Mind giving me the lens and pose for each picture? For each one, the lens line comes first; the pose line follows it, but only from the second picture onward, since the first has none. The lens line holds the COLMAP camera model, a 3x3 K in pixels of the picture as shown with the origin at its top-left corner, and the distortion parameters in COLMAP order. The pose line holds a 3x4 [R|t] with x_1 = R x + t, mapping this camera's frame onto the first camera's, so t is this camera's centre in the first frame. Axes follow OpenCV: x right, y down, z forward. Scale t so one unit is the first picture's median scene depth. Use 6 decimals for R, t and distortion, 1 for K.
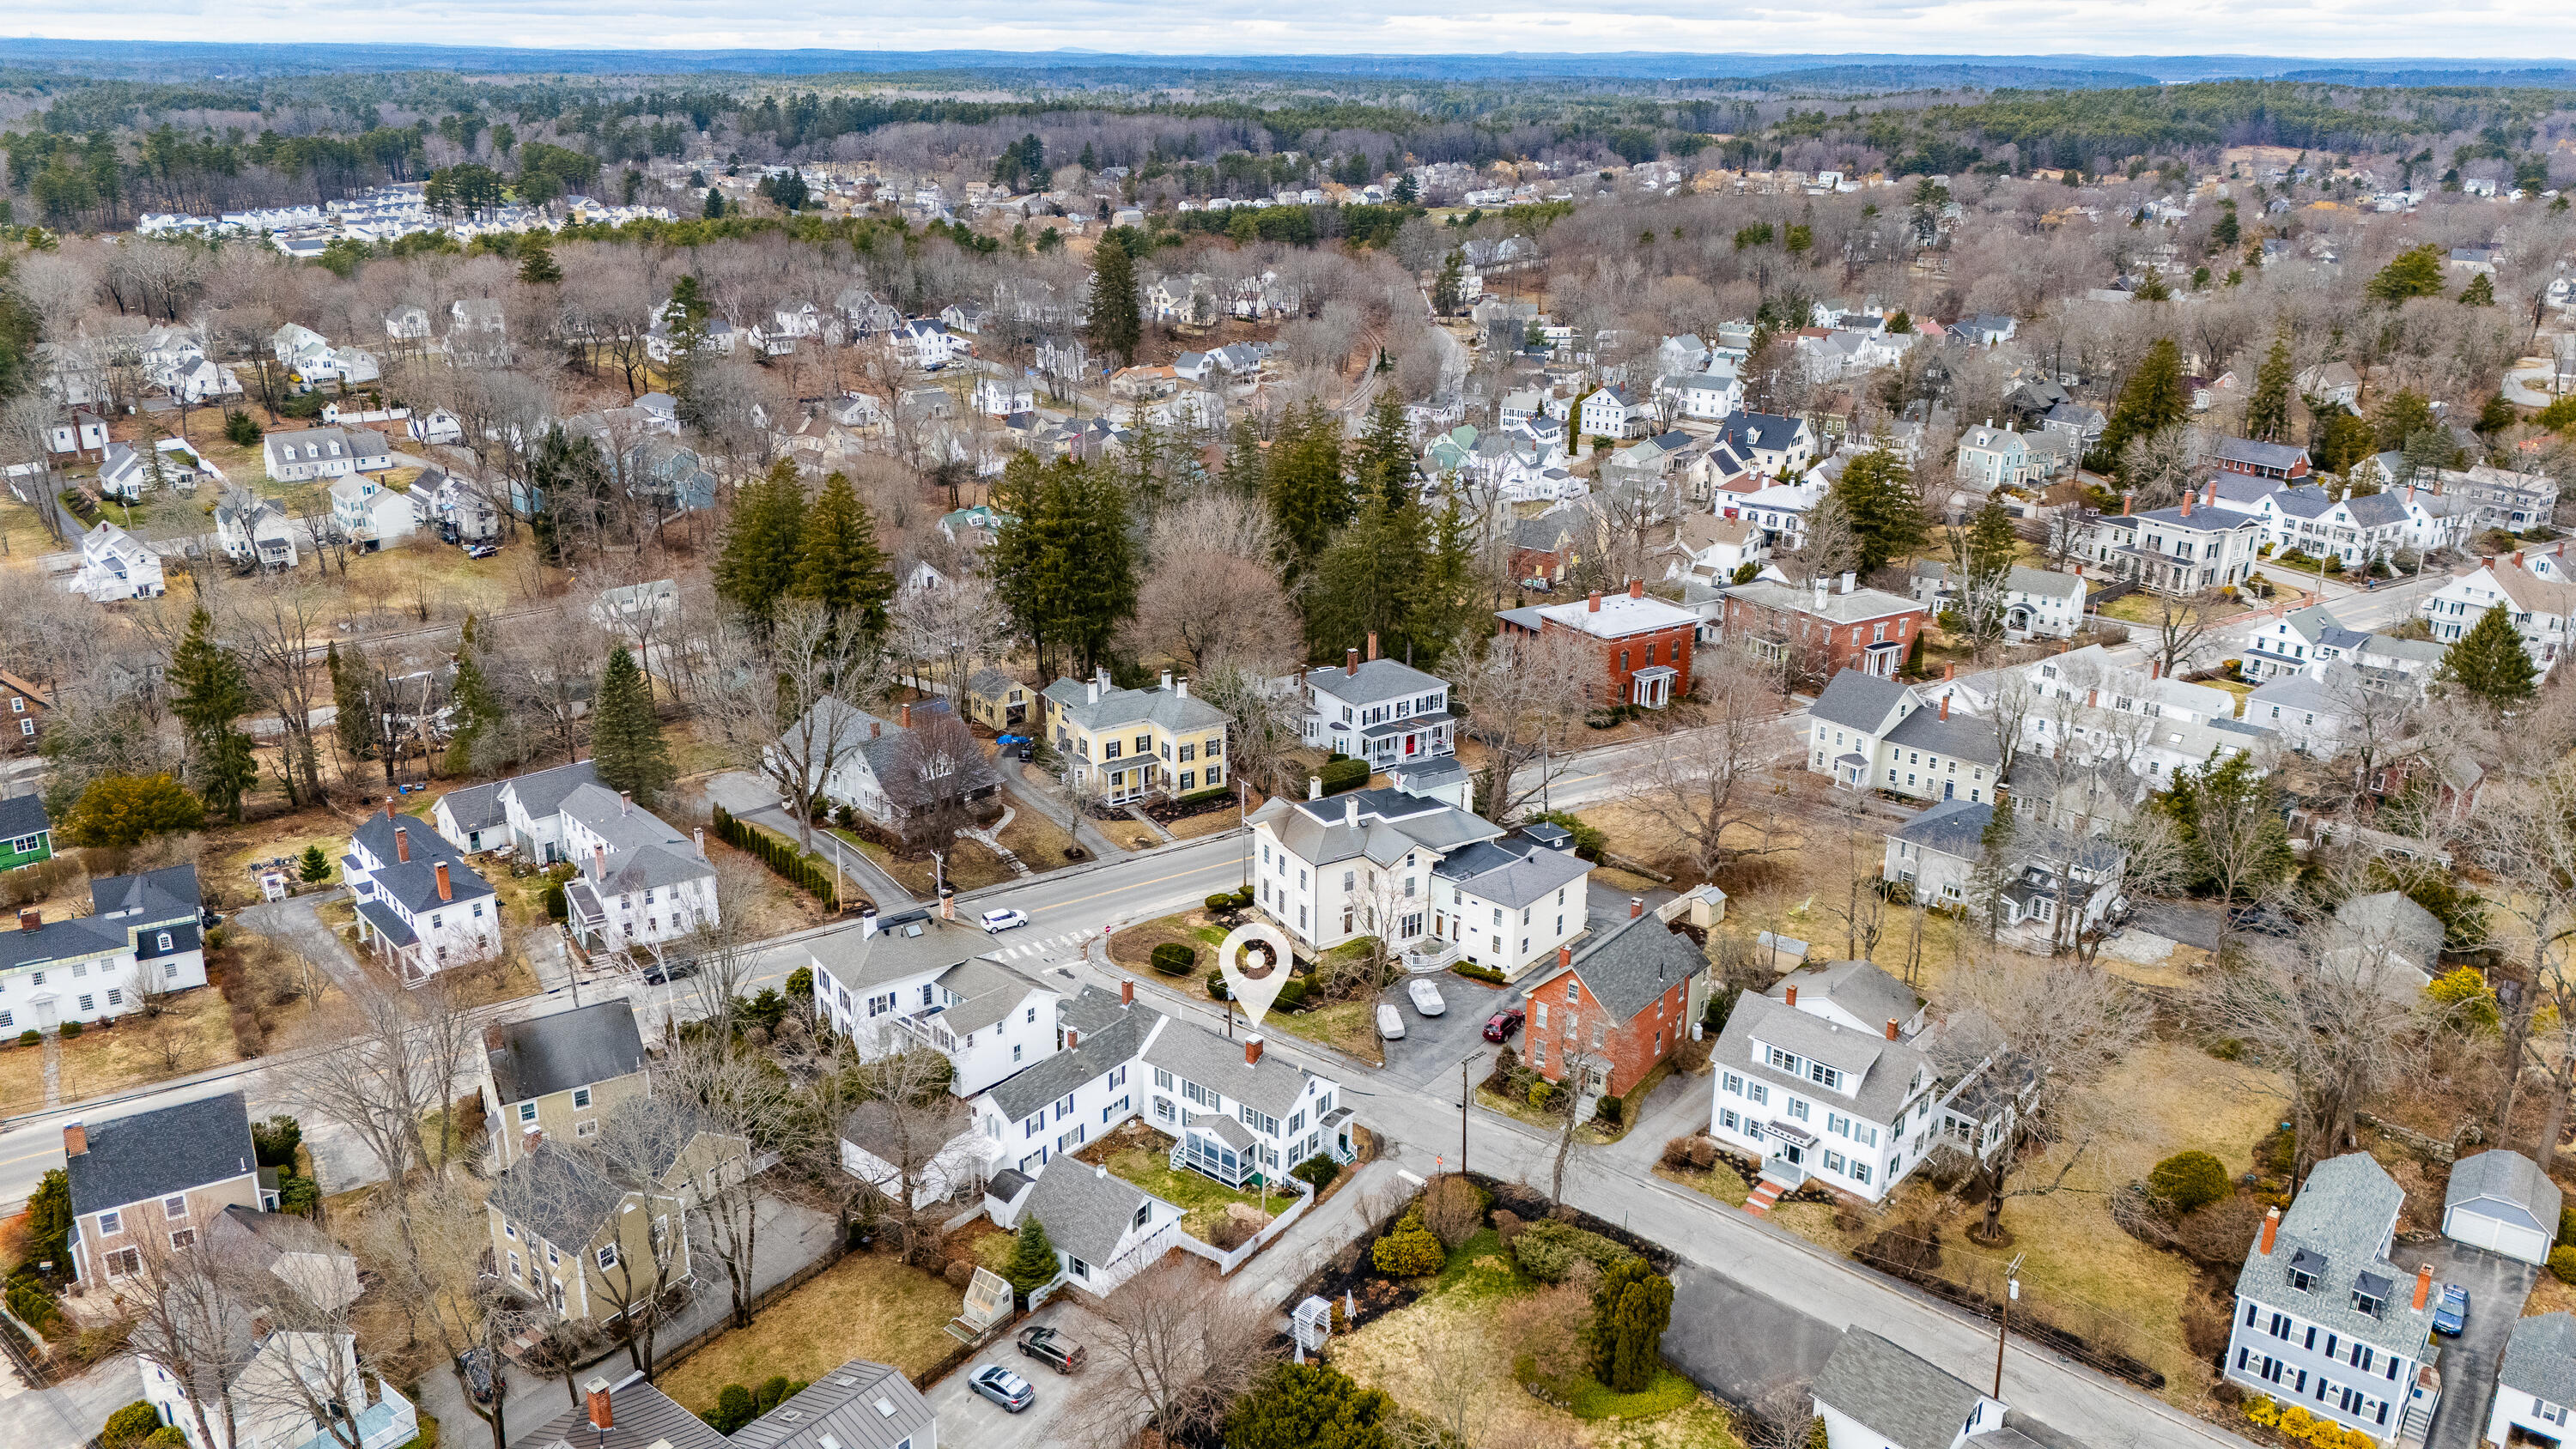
lens RADIAL K [[1875.9, 0, 1288.4], [0, 1875.9, 721.8], [0, 0, 1]] dist [0.077879, -0.075769]
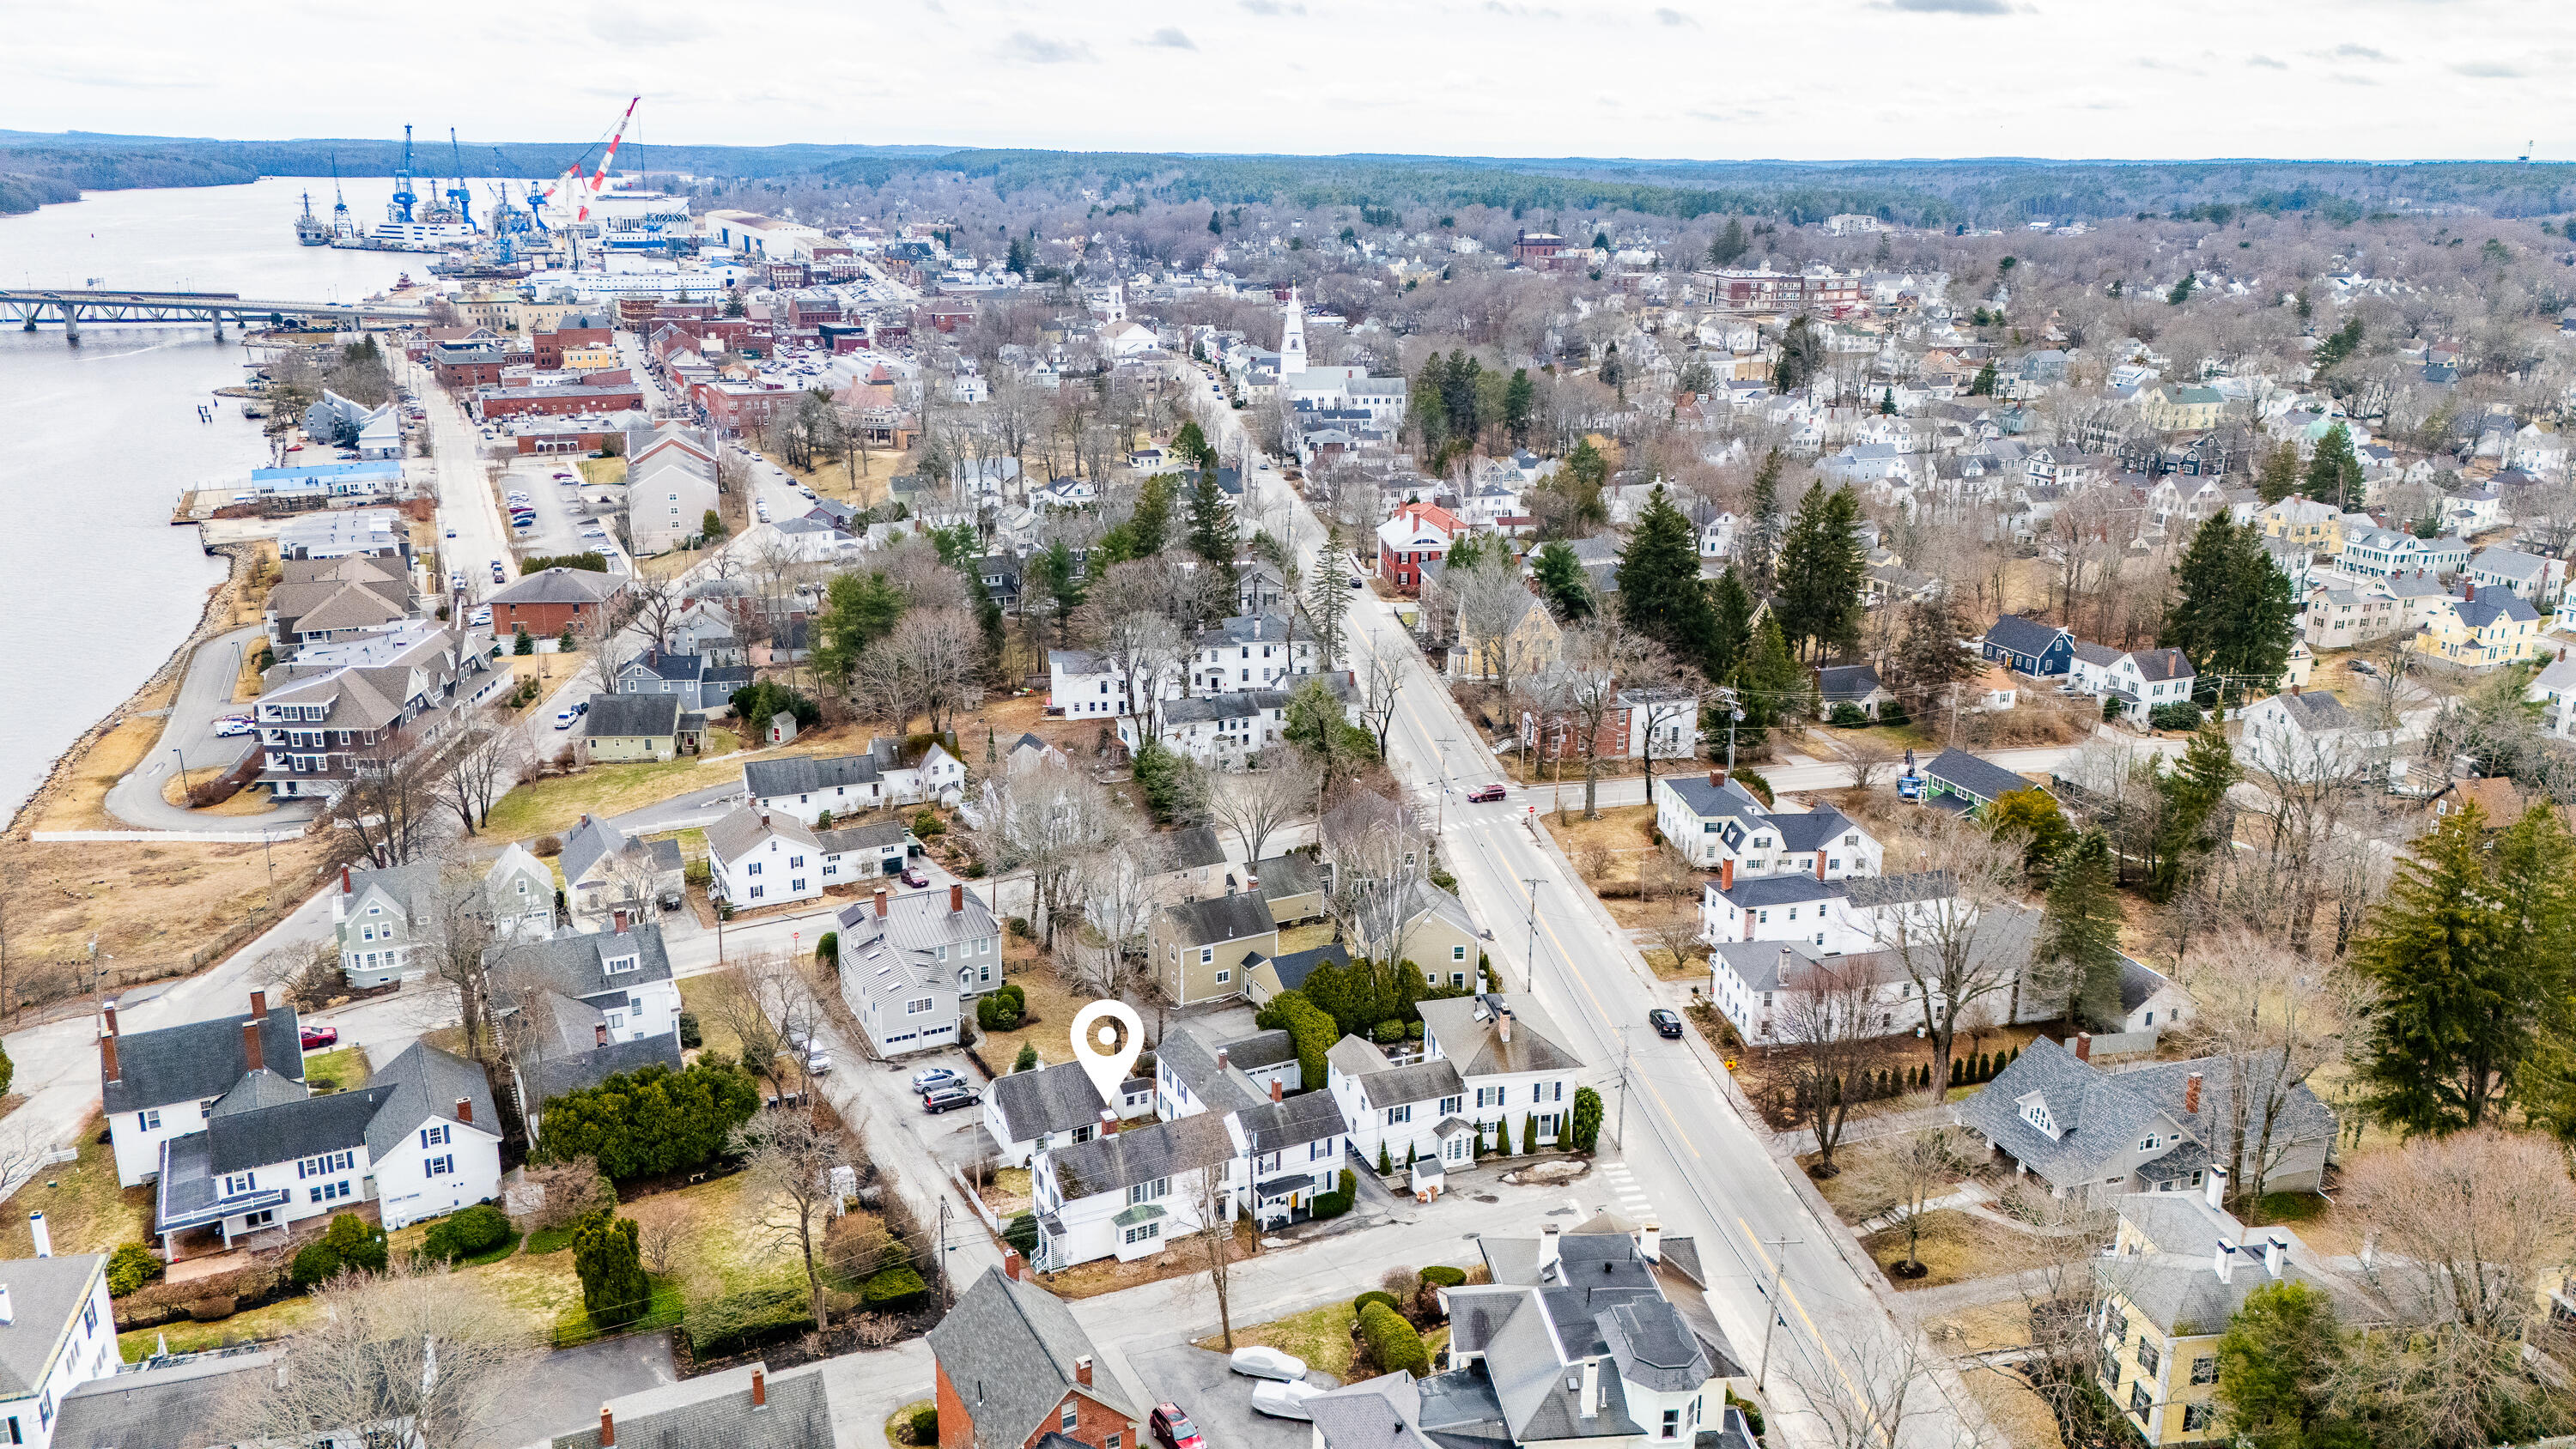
lens RADIAL K [[1875.9, 0, 1283.2], [0, 1875.9, 730.8], [0, 0, 1]] dist [0.077879, -0.075769]
pose [[-0.413931, 0.256427, -0.873445, 0.514152], [-0.313350, 0.860730, 0.401192, -0.293442], [0.854677, 0.439760, -0.275931, 0.856068]]
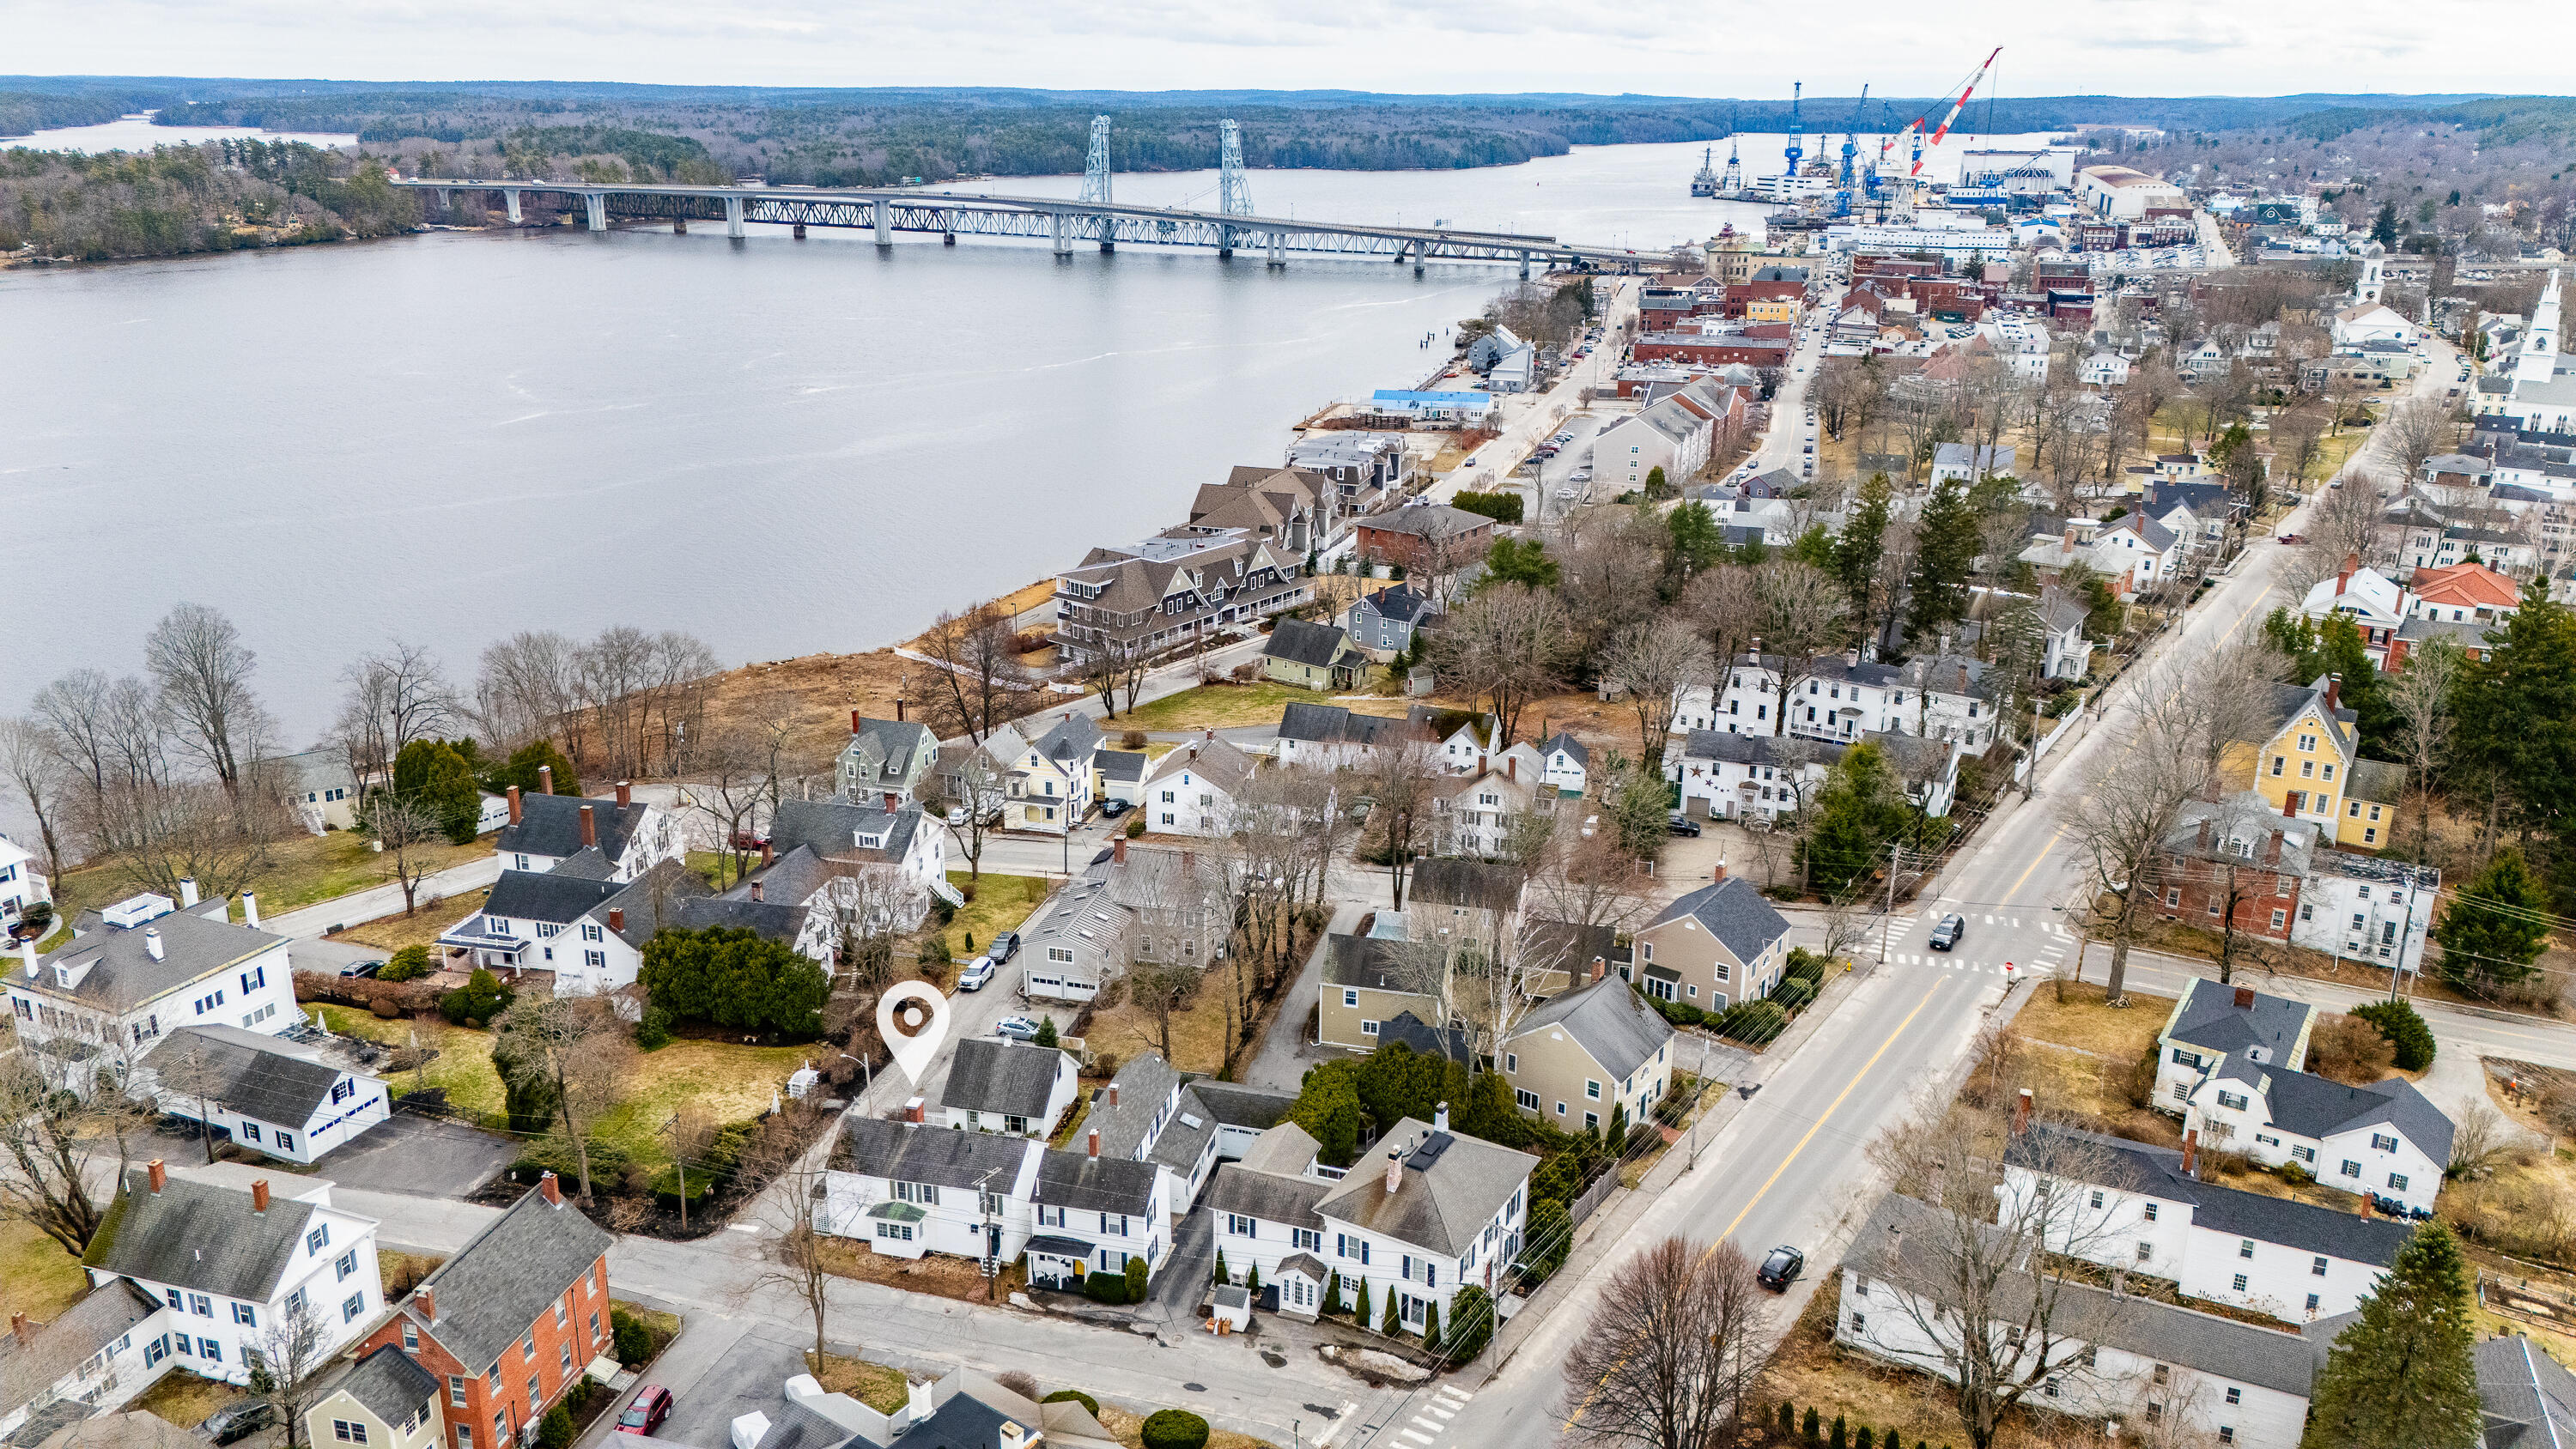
lens RADIAL K [[1875.9, 0, 1280.5], [0, 1875.9, 729.1], [0, 0, 1]] dist [0.077879, -0.075769]
pose [[-0.910445, 0.117802, -0.396500, 0.113685], [-0.151185, 0.797487, 0.584087, -0.380964], [0.385010, 0.591724, -0.708258, 1.105188]]
